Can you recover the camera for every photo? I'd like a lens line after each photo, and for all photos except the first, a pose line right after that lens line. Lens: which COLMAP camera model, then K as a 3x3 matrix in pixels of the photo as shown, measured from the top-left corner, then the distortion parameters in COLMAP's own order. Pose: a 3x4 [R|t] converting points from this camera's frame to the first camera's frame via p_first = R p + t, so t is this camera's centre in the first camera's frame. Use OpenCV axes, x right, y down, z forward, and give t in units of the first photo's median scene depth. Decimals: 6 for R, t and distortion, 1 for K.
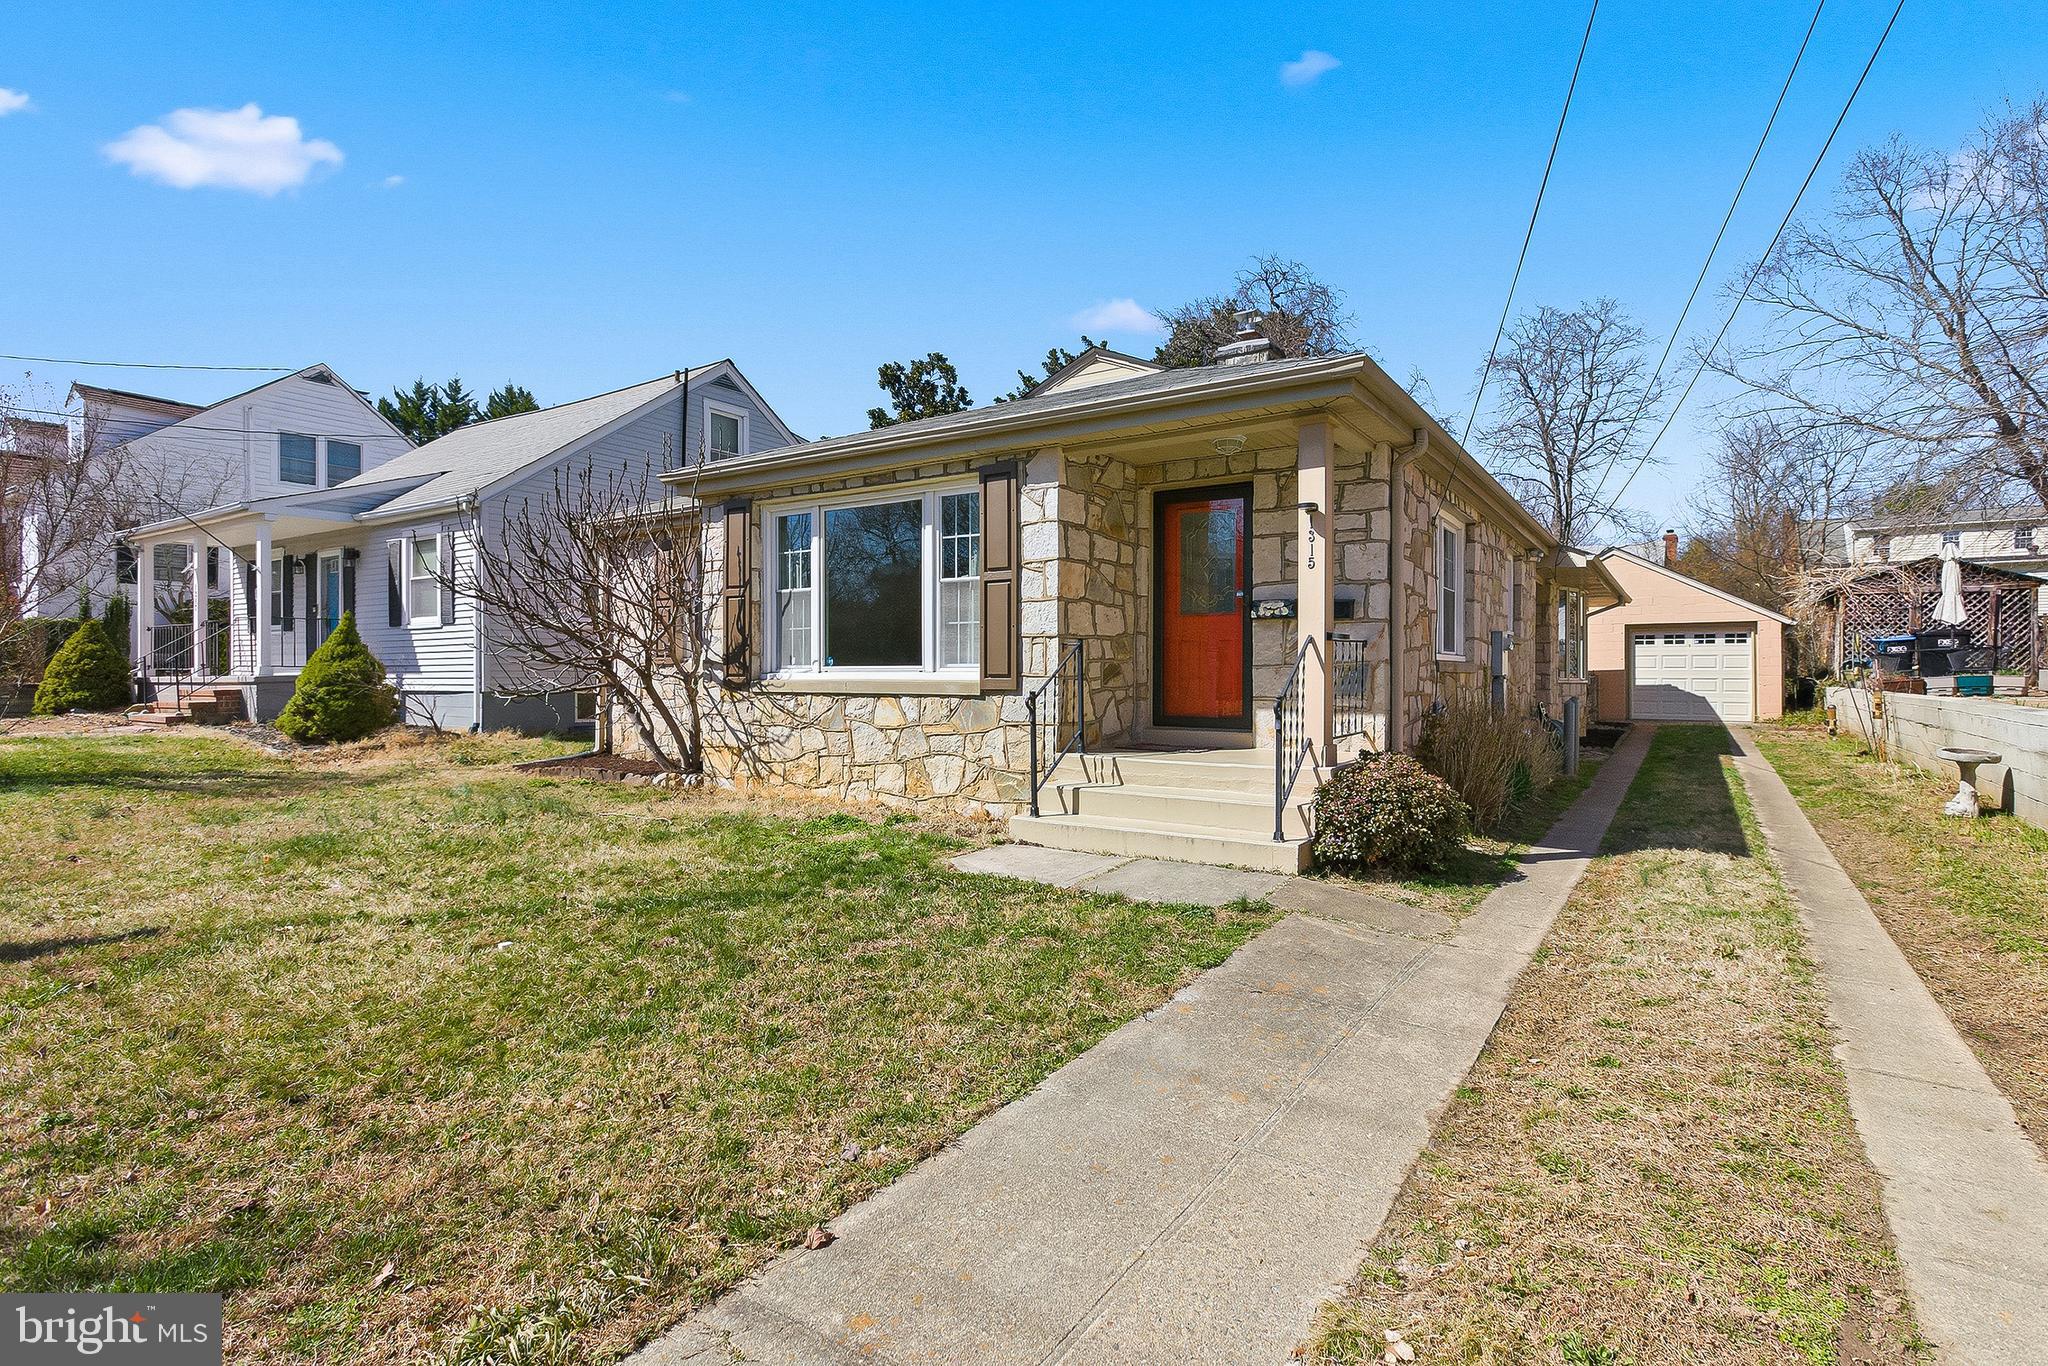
lens RADIAL K [[937.0, 0, 1027.5], [0, 937.0, 674.0], [0, 0, 1]] dist [-0.002371, -0.000411]
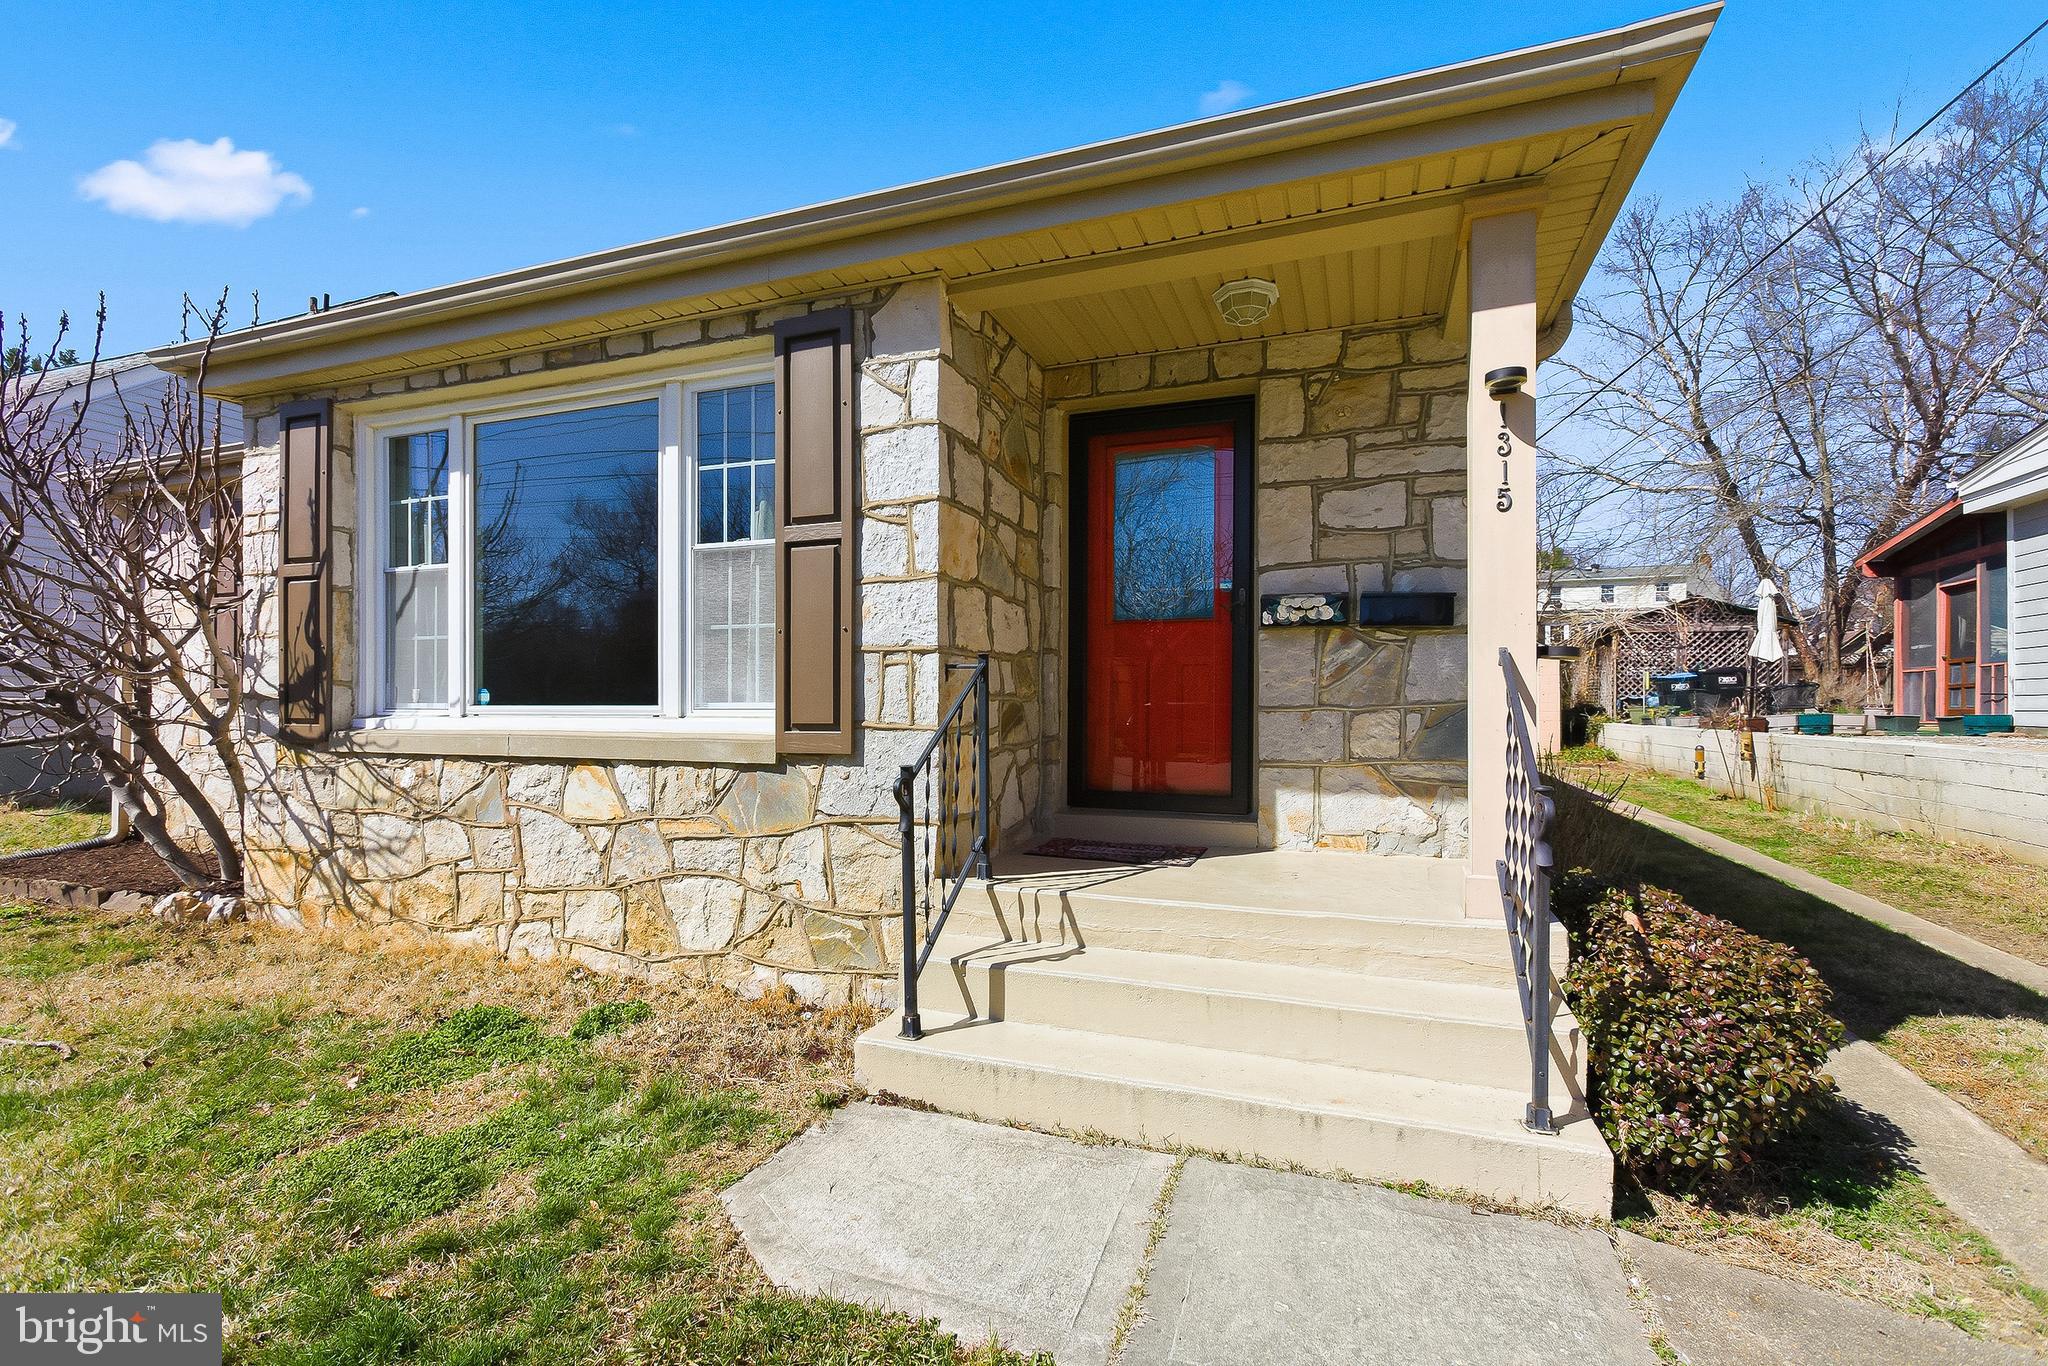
lens RADIAL K [[917.3, 0, 995.8], [0, 917.3, 706.0], [0, 0, 1]] dist [-0.003433, -0.000284]
pose [[0.972928, 0.000930, 0.231105, -0.048516], [-0.000549, 0.999998, -0.001710, -0.008404], [-0.231106, 0.001537, 0.972927, 0.469244]]
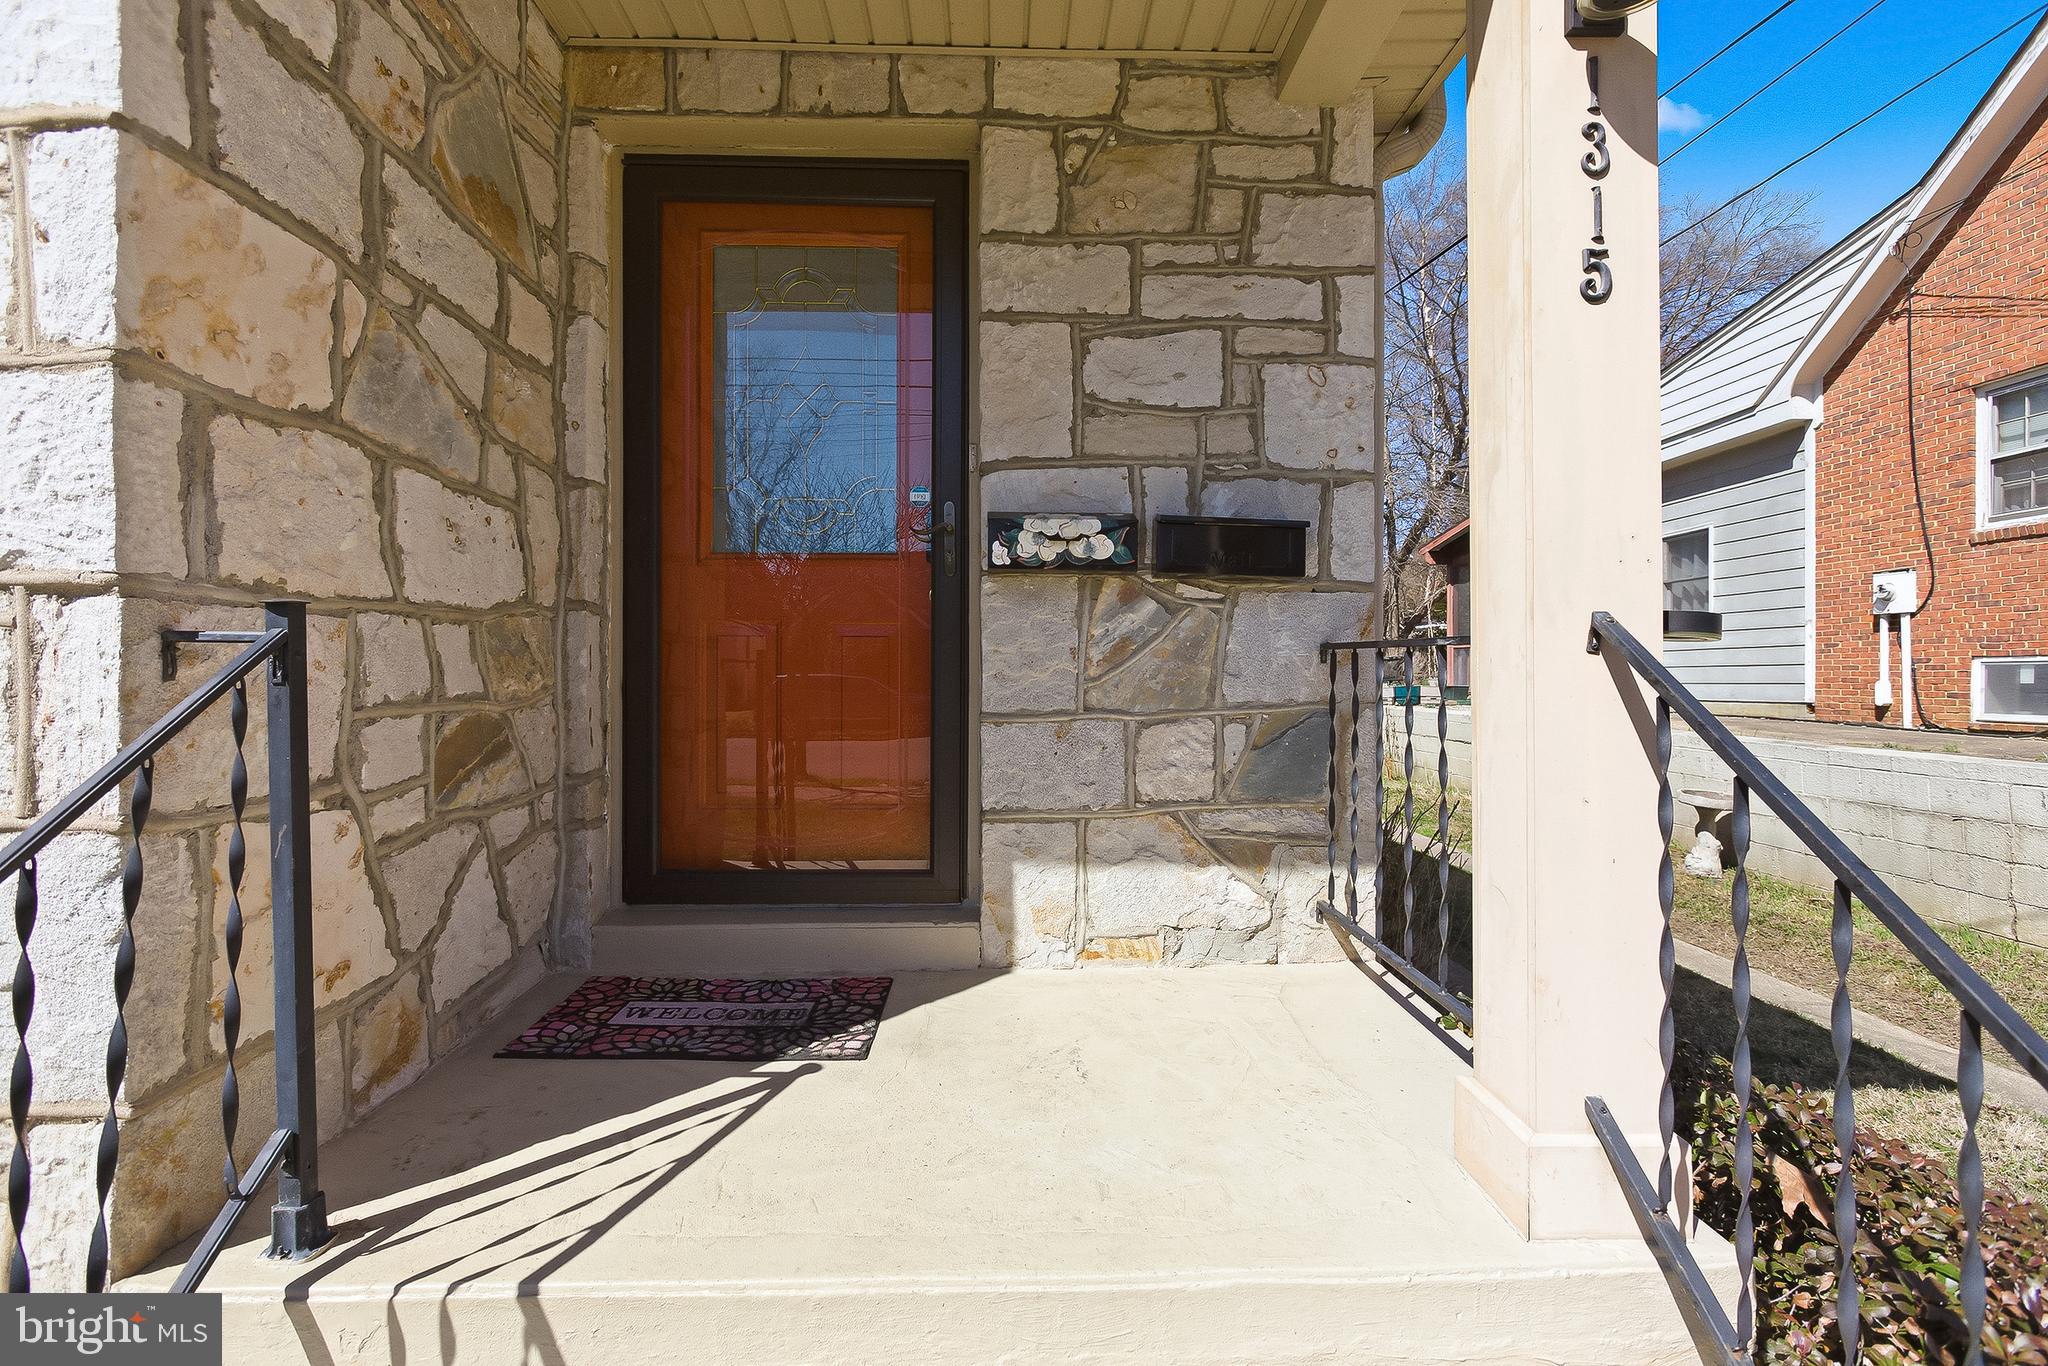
lens RADIAL K [[937.0, 0, 1027.5], [0, 937.0, 674.0], [0, 0, 1]] dist [-0.002371, -0.000411]
pose [[0.795462, -0.002565, 0.605998, 0.055622], [0.003867, 0.999992, -0.000844, -0.022009], [-0.605991, 0.003014, 0.795466, 0.711595]]
